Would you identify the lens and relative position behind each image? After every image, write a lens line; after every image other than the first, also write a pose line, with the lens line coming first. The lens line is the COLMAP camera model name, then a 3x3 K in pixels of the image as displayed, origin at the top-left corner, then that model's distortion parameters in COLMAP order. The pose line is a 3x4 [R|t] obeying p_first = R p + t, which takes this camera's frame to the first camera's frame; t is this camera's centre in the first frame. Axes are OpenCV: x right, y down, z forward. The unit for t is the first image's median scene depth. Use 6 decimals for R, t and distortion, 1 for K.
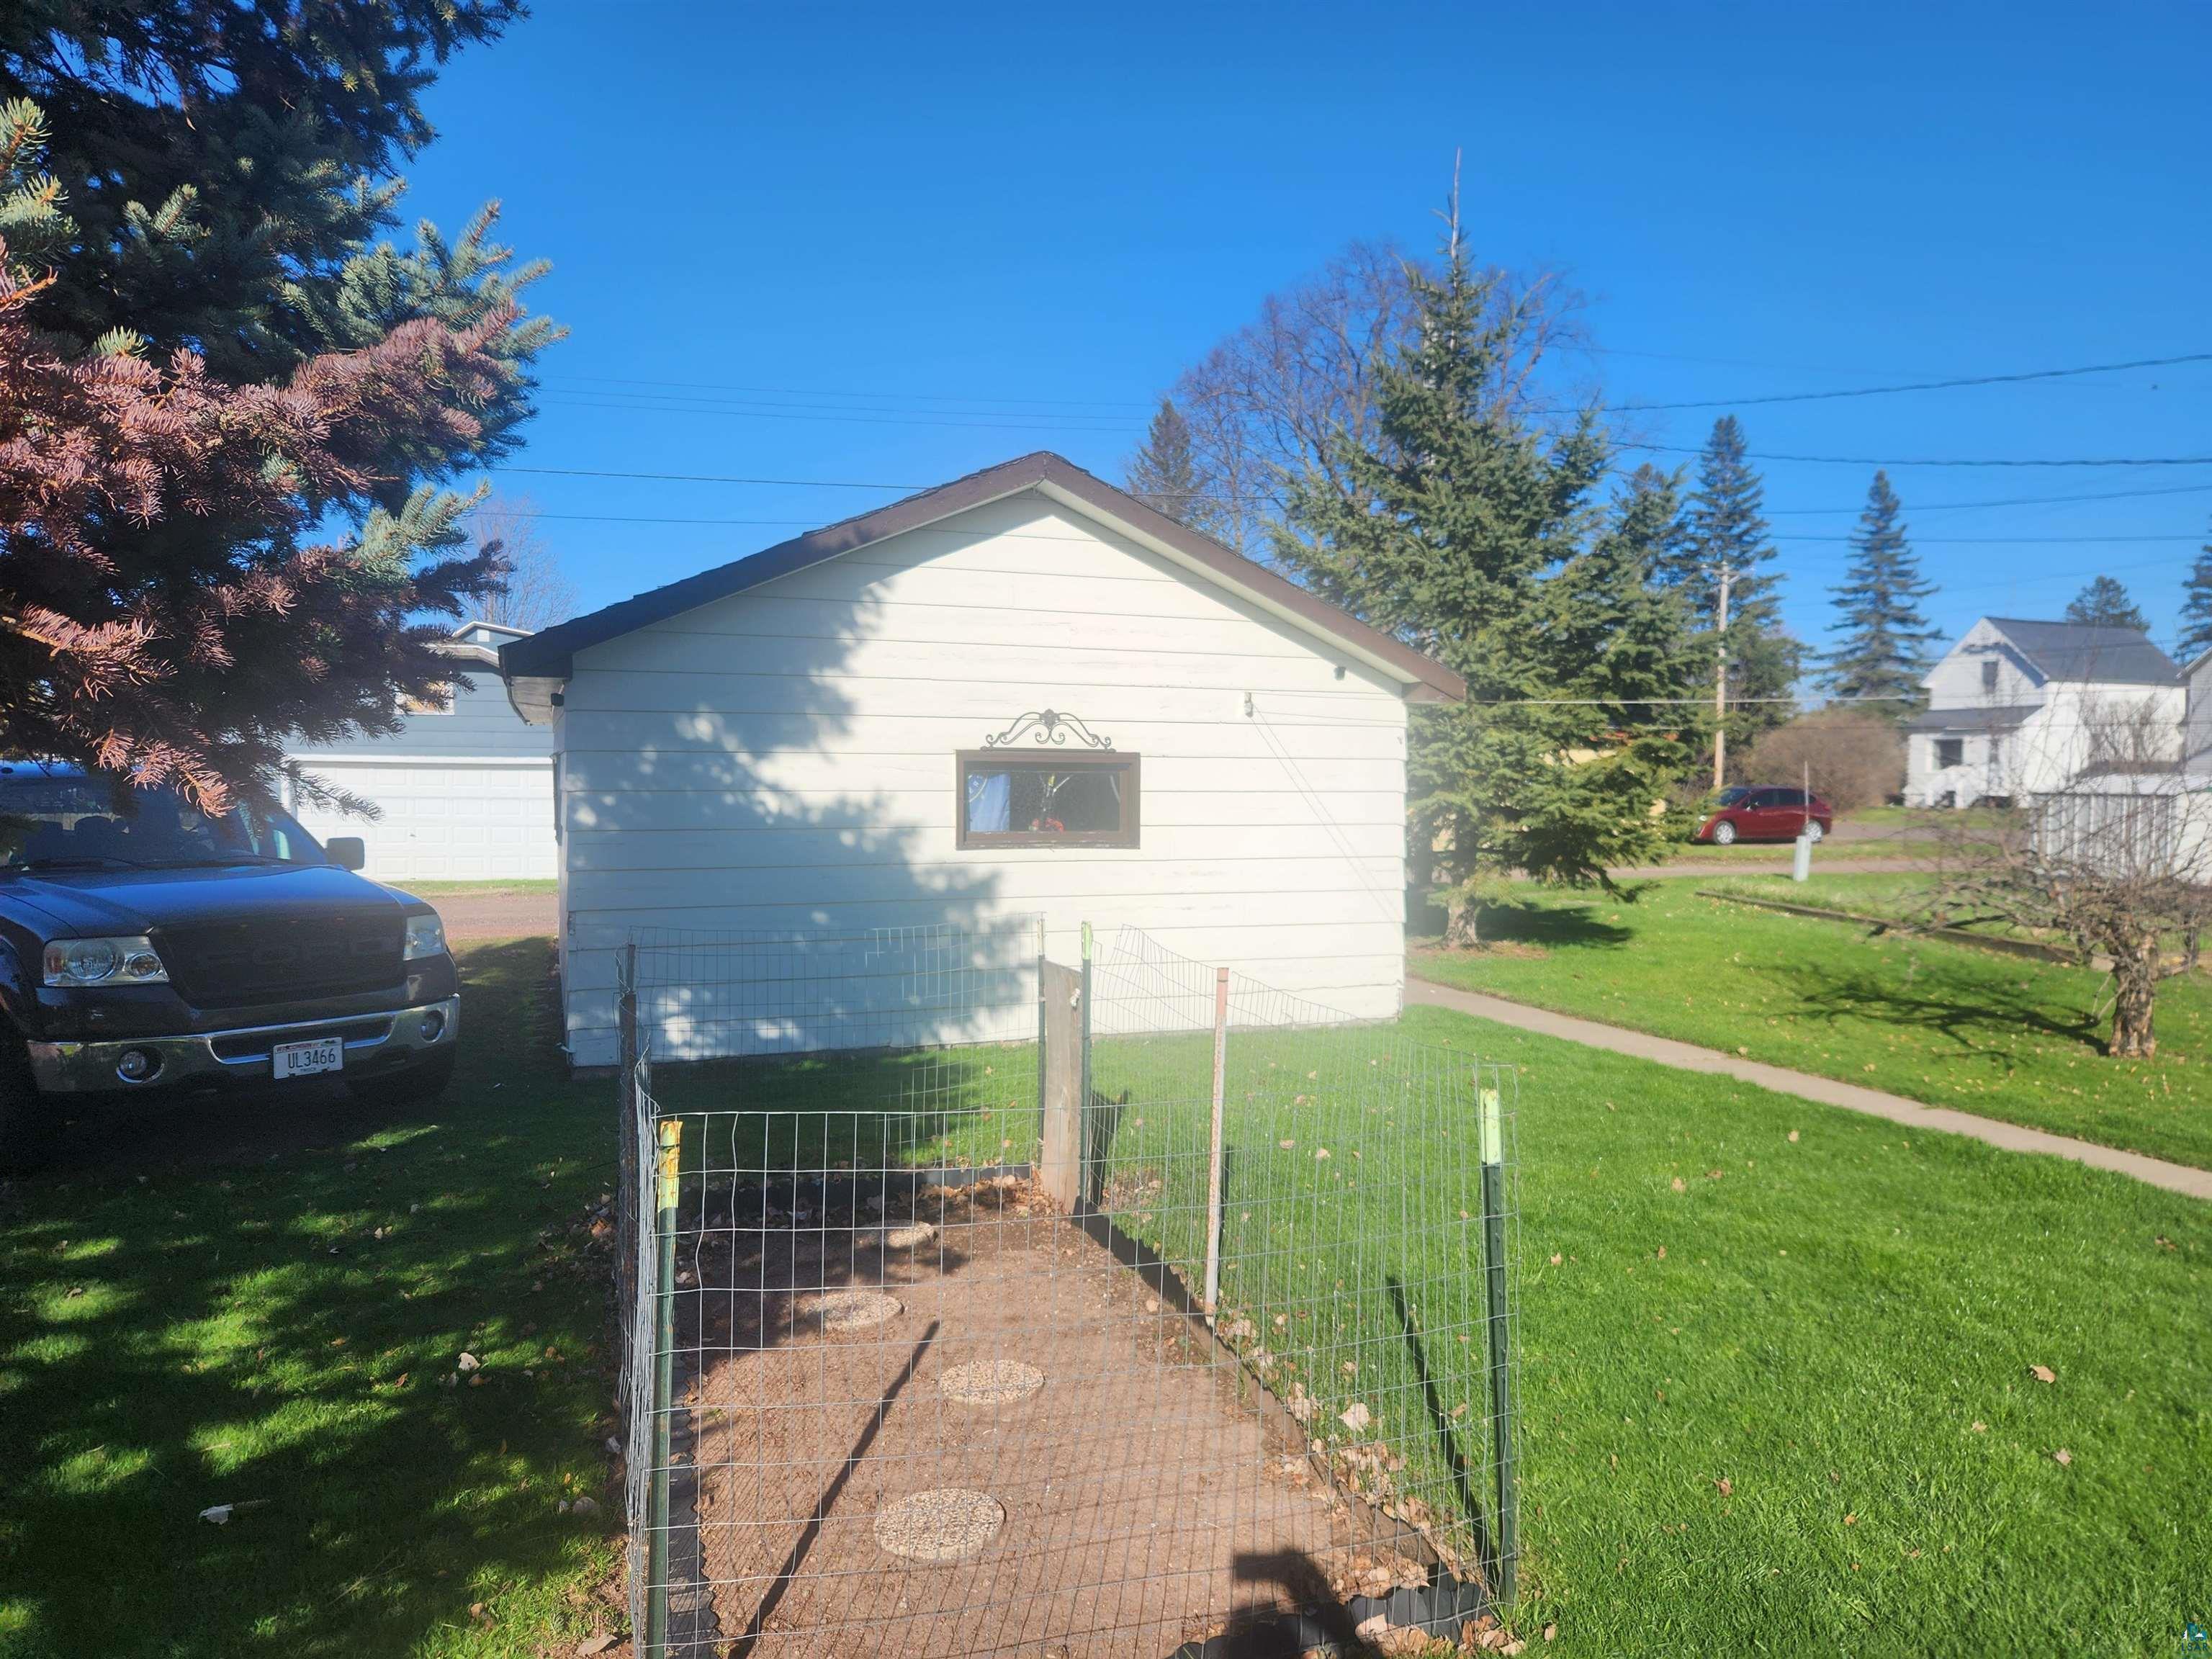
lens RADIAL K [[1475.7, 0, 1106.0], [0, 1475.7, 829.5], [0, 0, 1]] dist [0.027236, 0.000164]
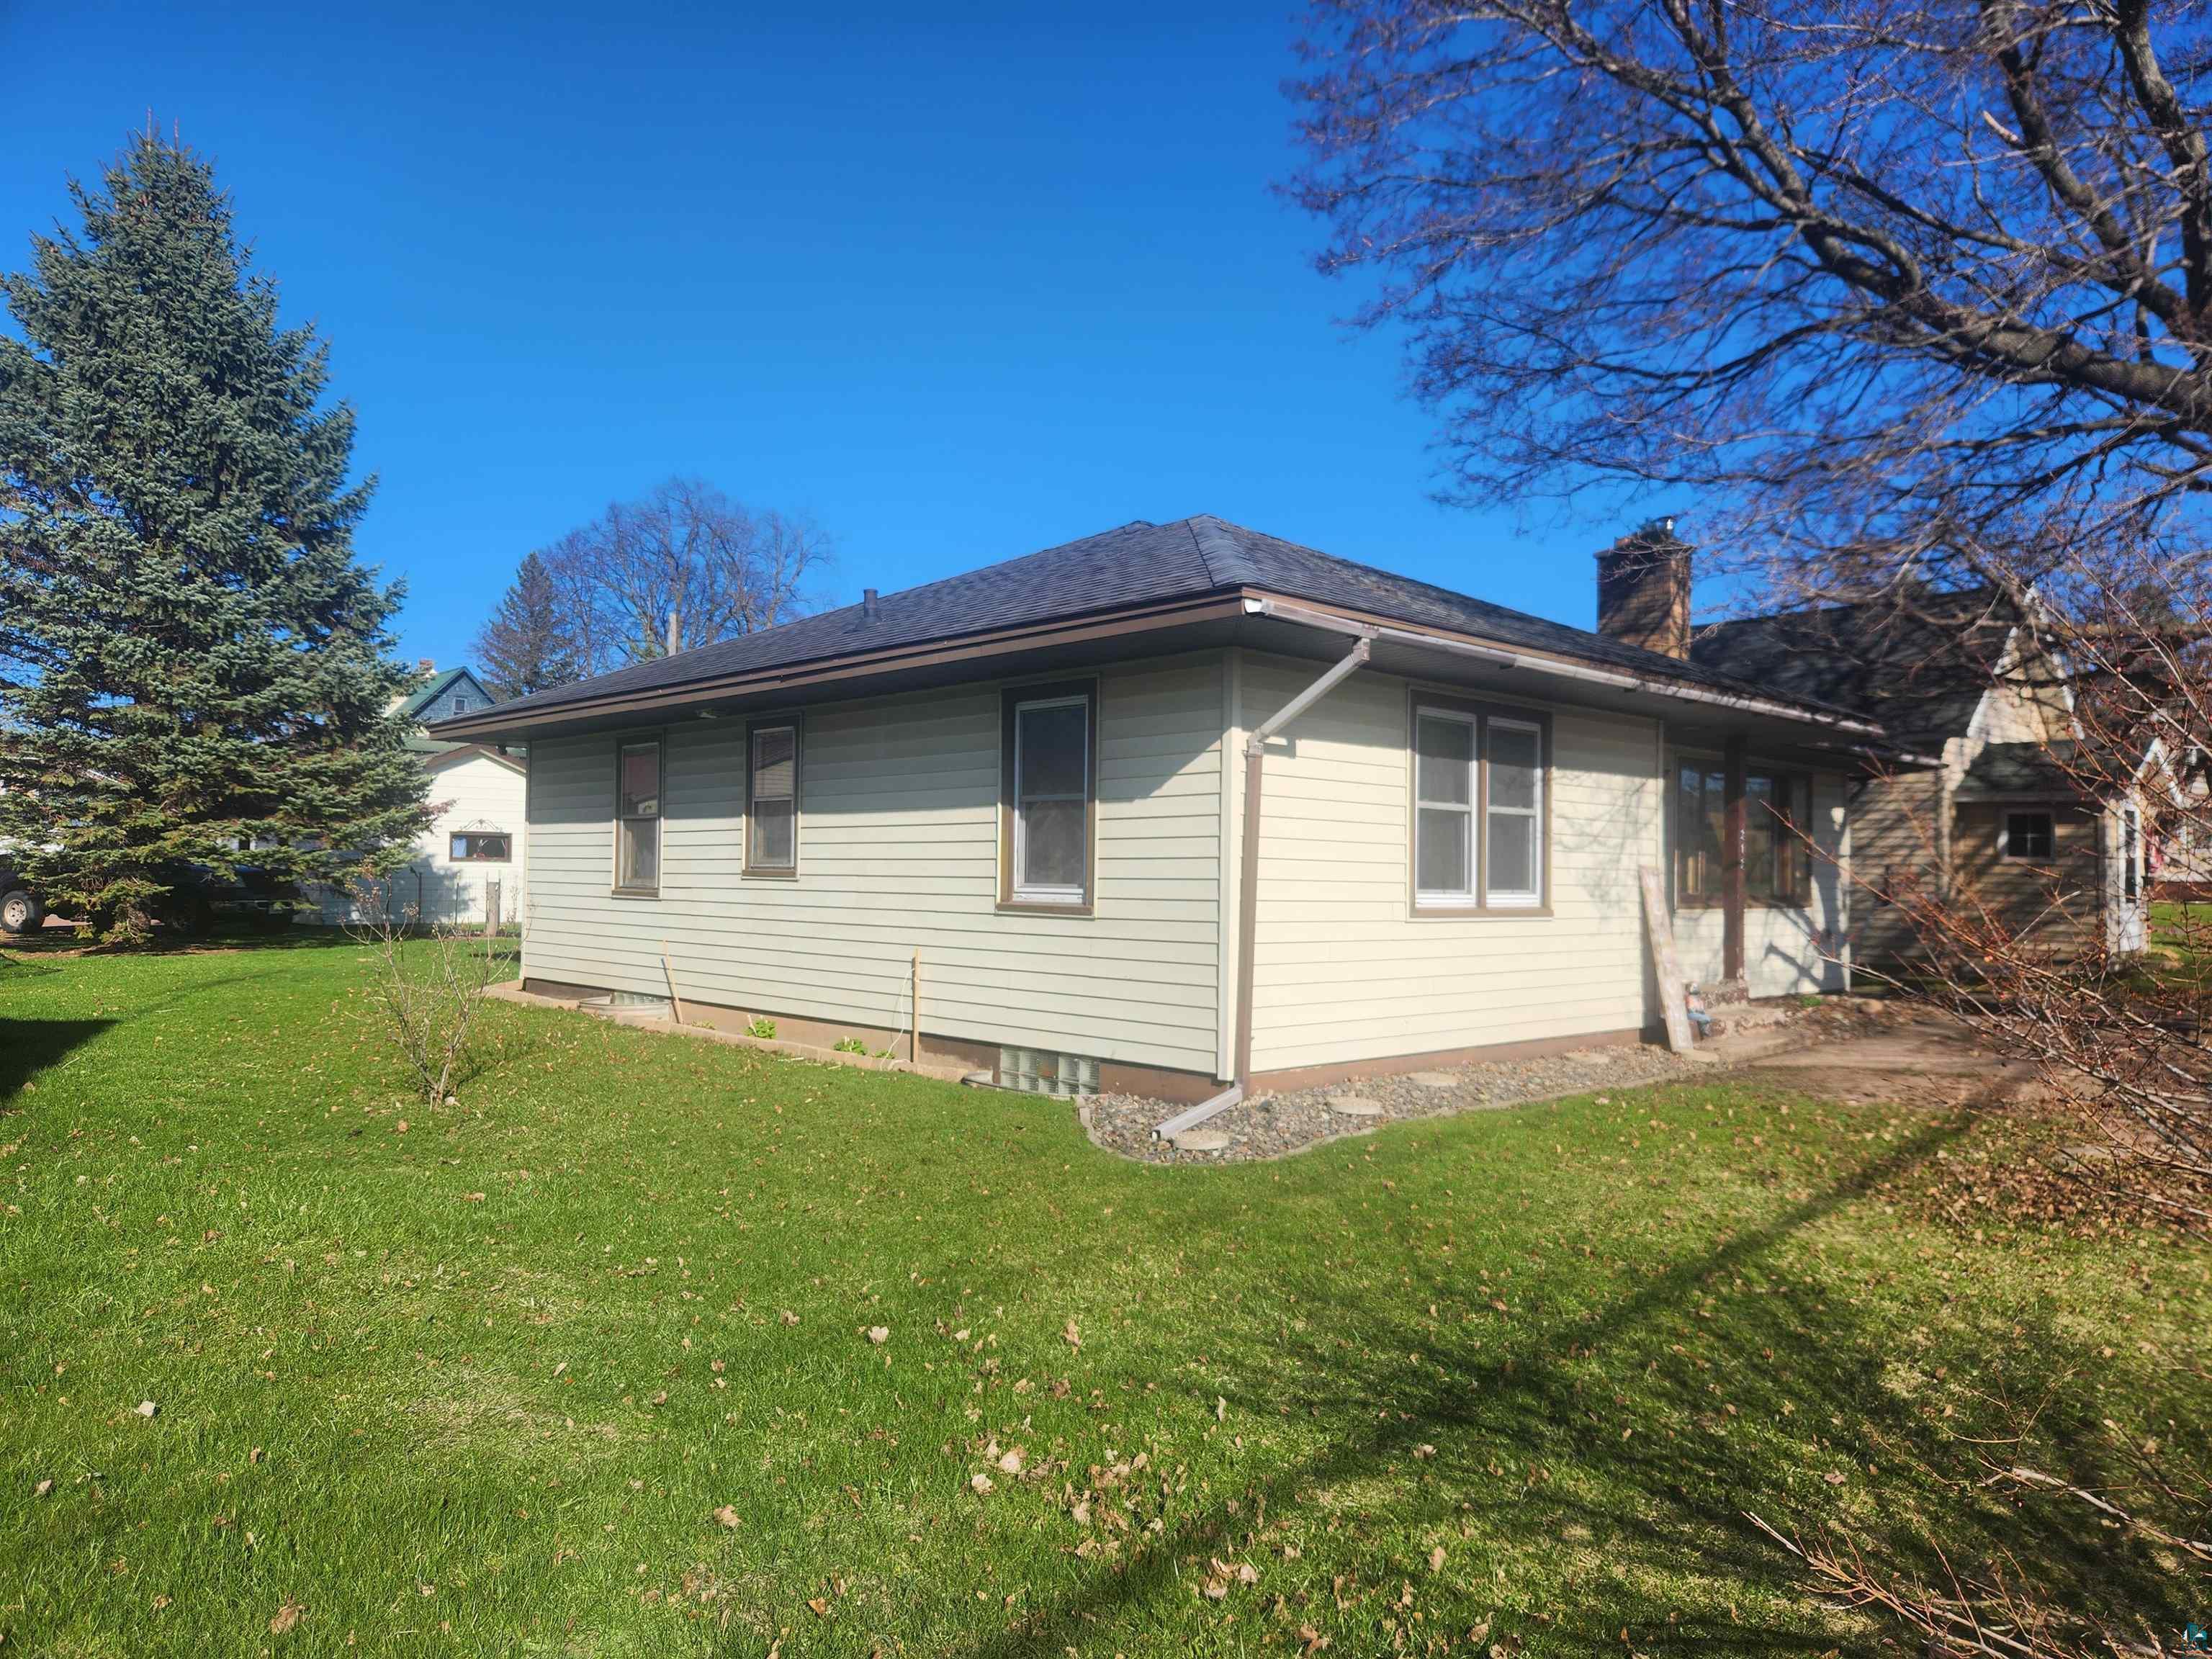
lens RADIAL K [[1475.7, 0, 1106.0], [0, 1475.7, 829.5], [0, 0, 1]] dist [0.027236, 0.000164]
pose [[0.916361, 0.021655, 0.399767, -0.083529], [0.000734, 0.998443, -0.055768, 0.124844], [-0.400353, 0.051397, 0.914919, -2.548801]]
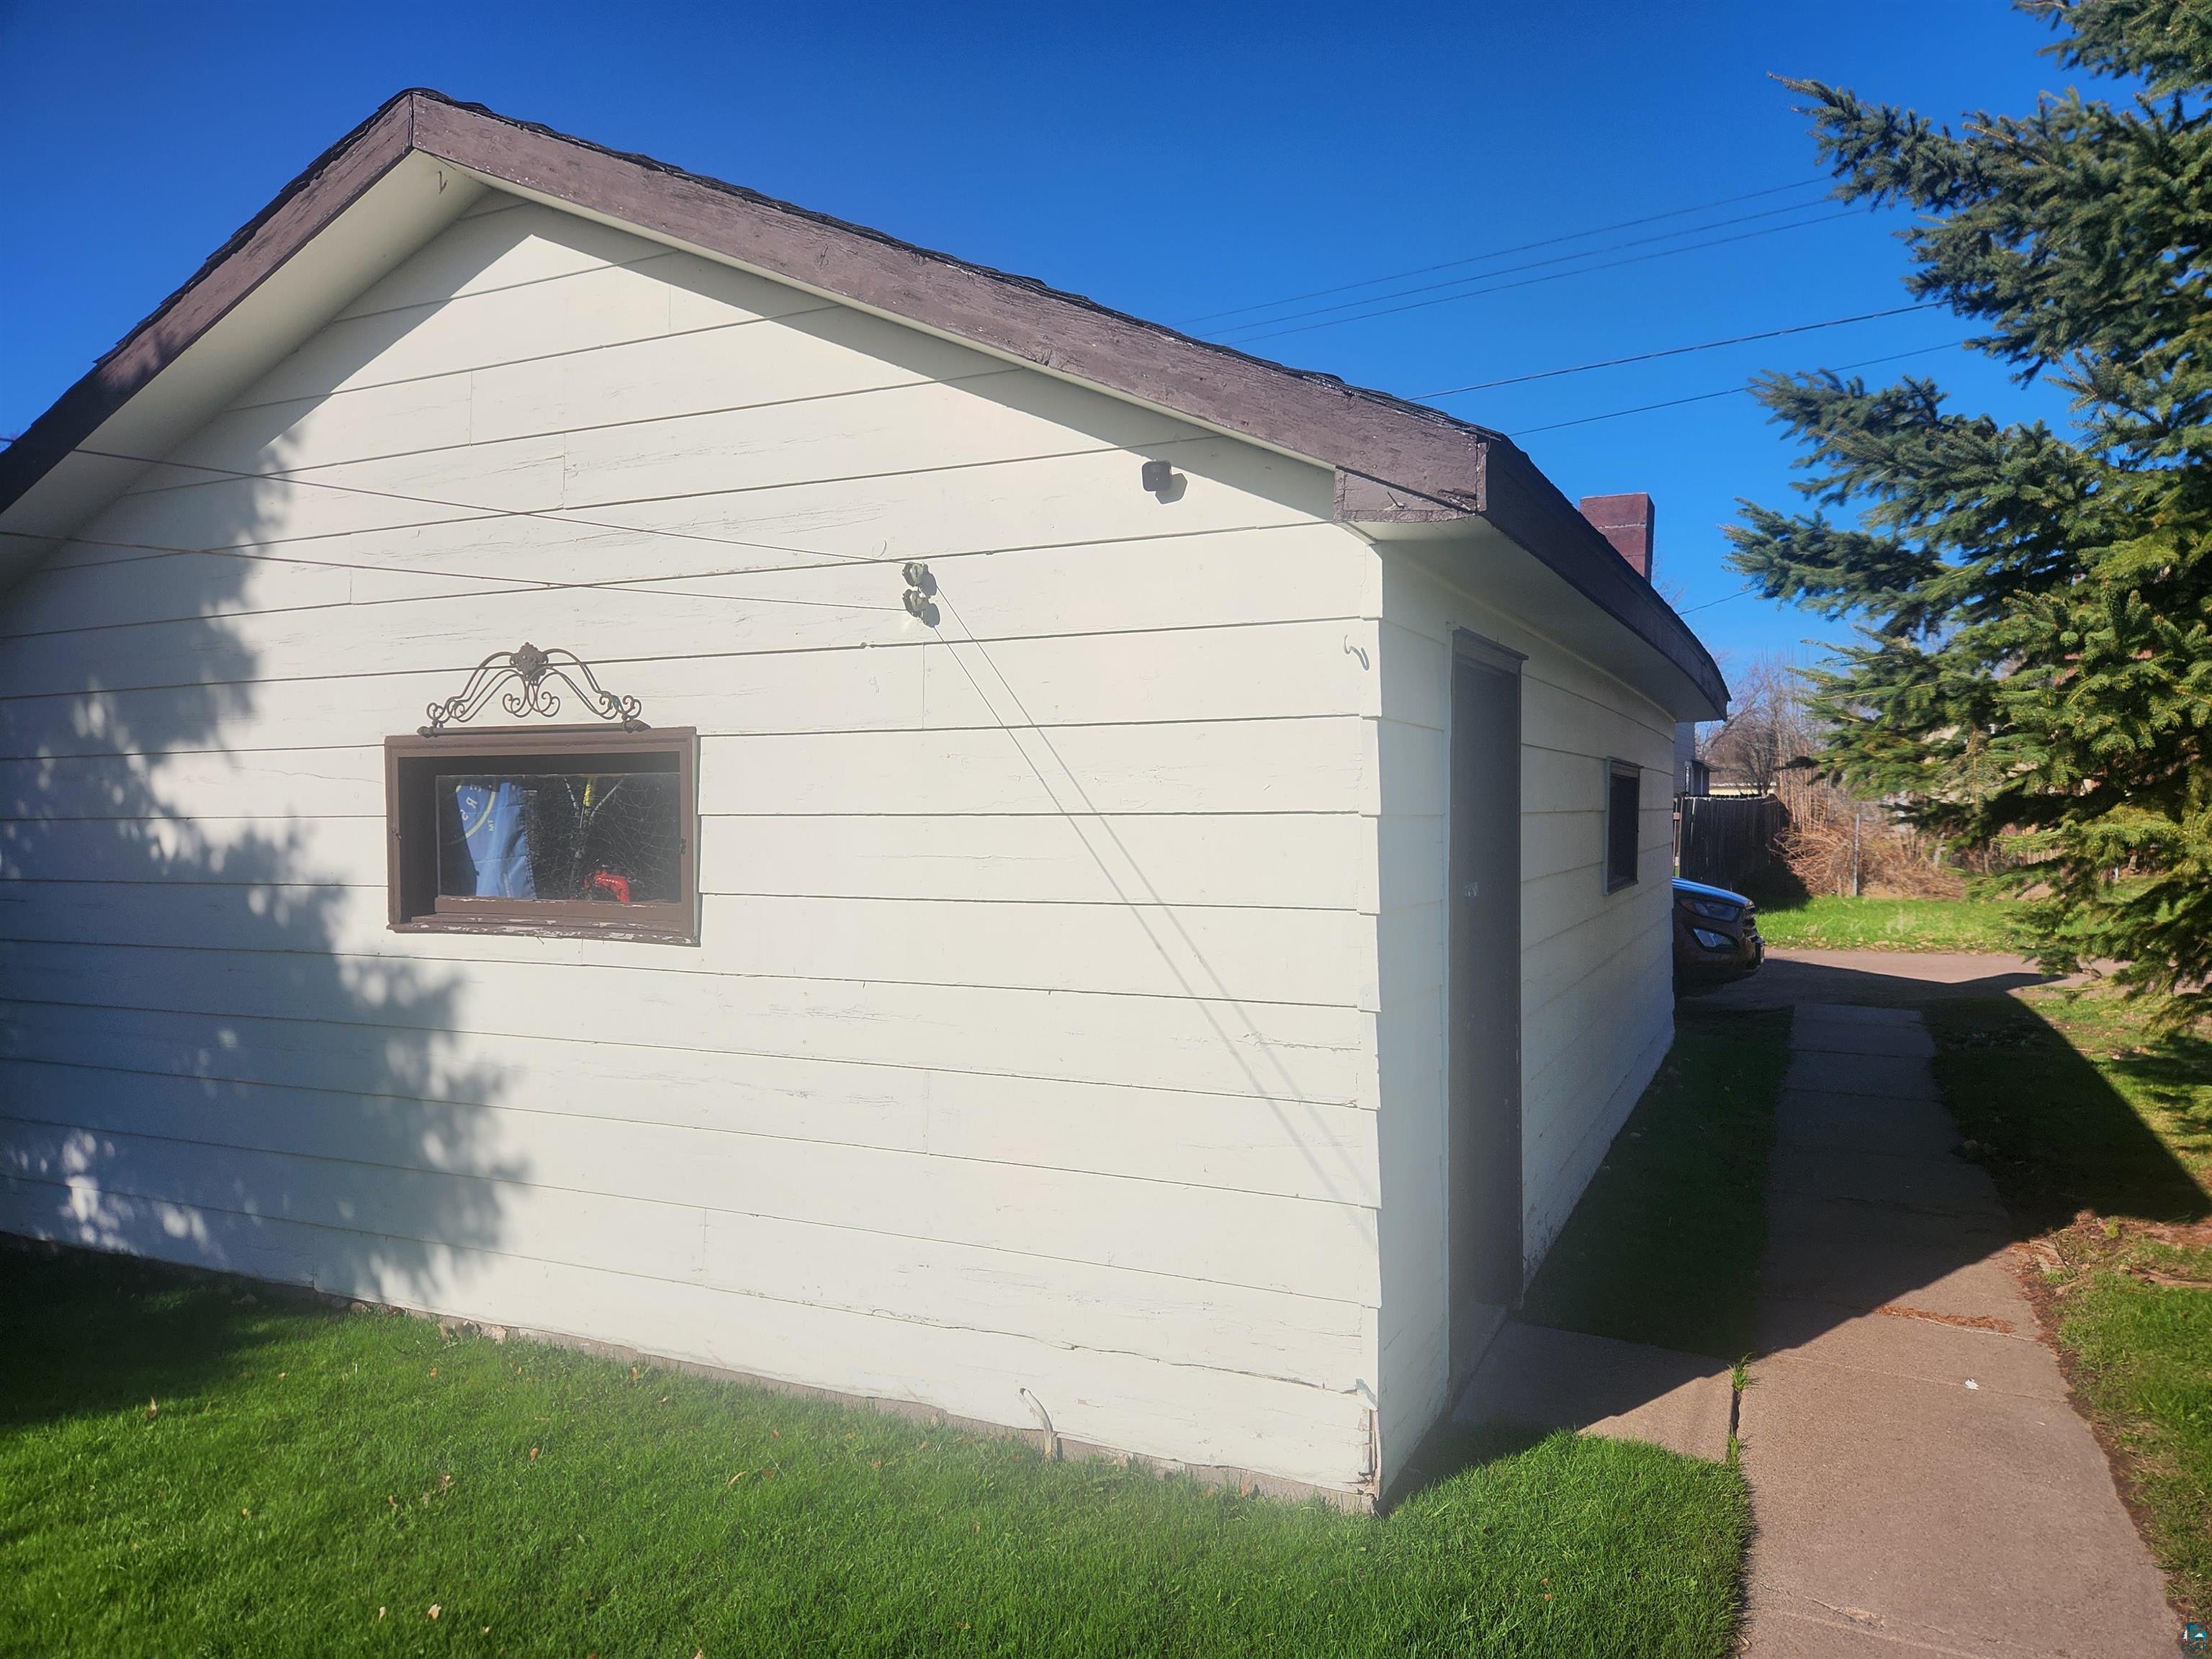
lens RADIAL K [[1475.7, 0, 1106.0], [0, 1475.7, 829.5], [0, 0, 1]] dist [0.027236, 0.000164]
pose [[0.698327, 0.002848, -0.715773, 0.448440], [-0.014120, 0.999852, -0.009798, -0.020129], [0.715639, 0.016949, 0.698264, 0.823857]]
